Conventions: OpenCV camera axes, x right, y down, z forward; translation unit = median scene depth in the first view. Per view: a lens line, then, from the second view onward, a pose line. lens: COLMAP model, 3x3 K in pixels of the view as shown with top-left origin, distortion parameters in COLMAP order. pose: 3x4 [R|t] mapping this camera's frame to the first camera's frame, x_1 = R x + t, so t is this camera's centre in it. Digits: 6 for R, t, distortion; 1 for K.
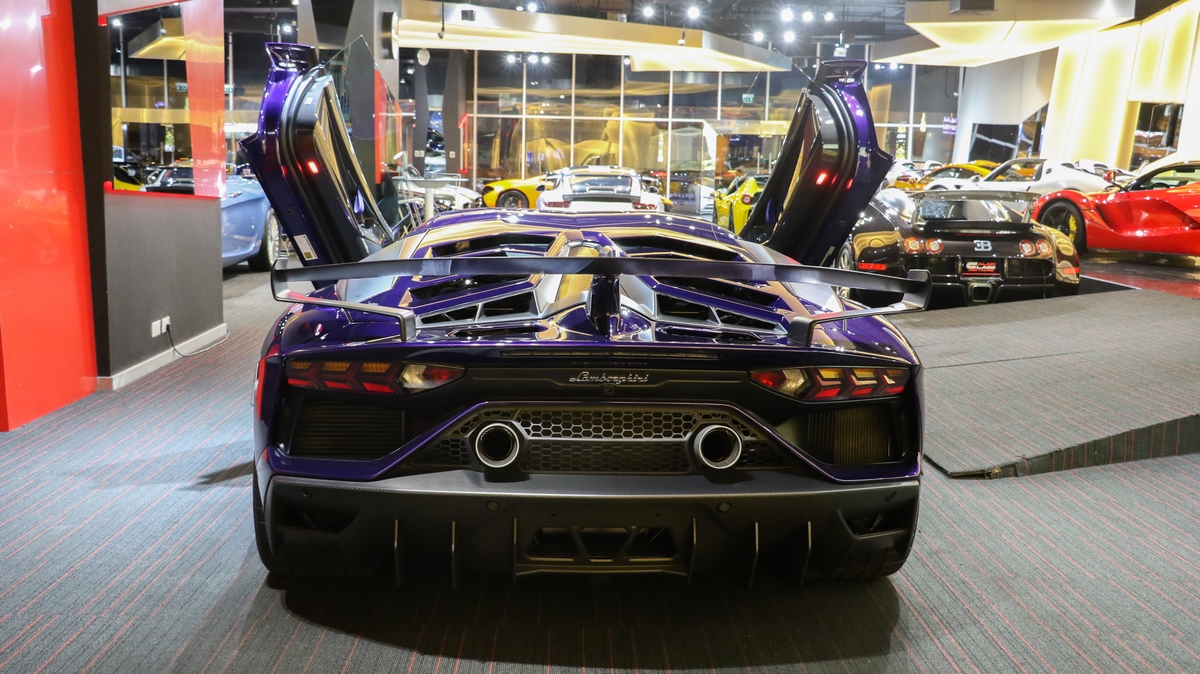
lens RADIAL K [[1261.7, 0, 600.0], [0, 1261.7, 337.0], [0, 0, 1]] dist [-0.089754, 0.249234]
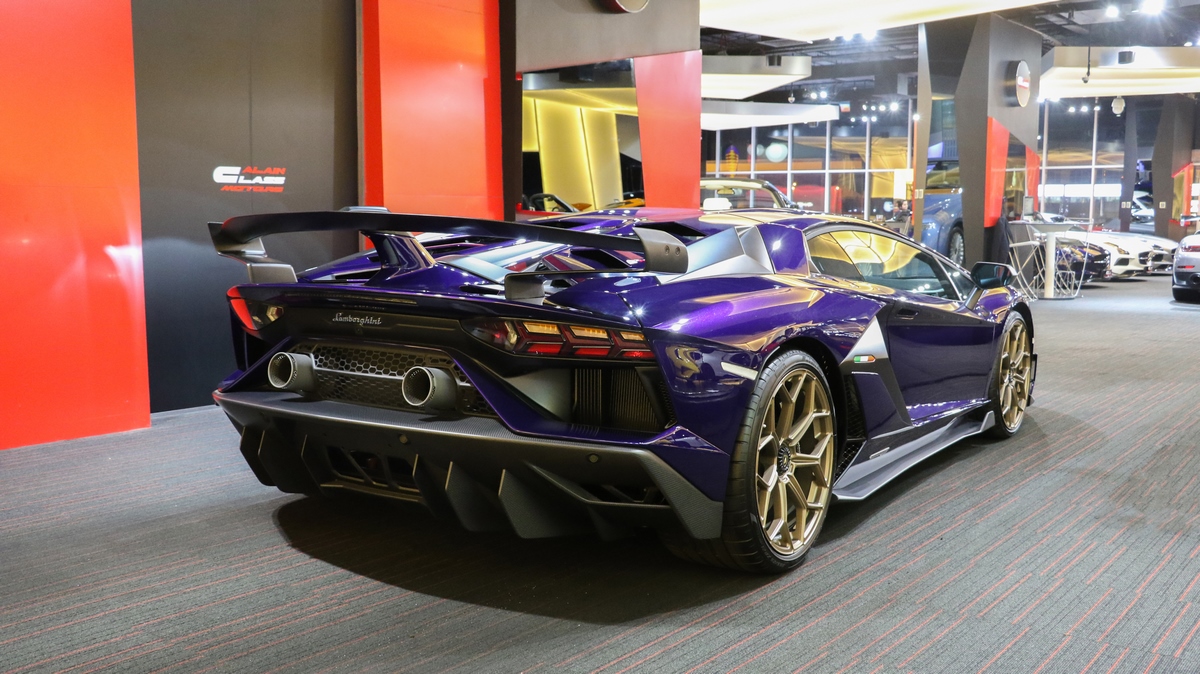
lens RADIAL K [[1179.9, 0, 588.6], [0, 1179.9, 340.6], [0, 0, 1]] dist [-0.131023, 0.250959]
pose [[0.785506, 0.046792, -0.617082, 0.554487], [-0.072538, 0.997226, -0.016719, 0.036150], [0.614588, 0.057895, 0.786721, 0.191644]]
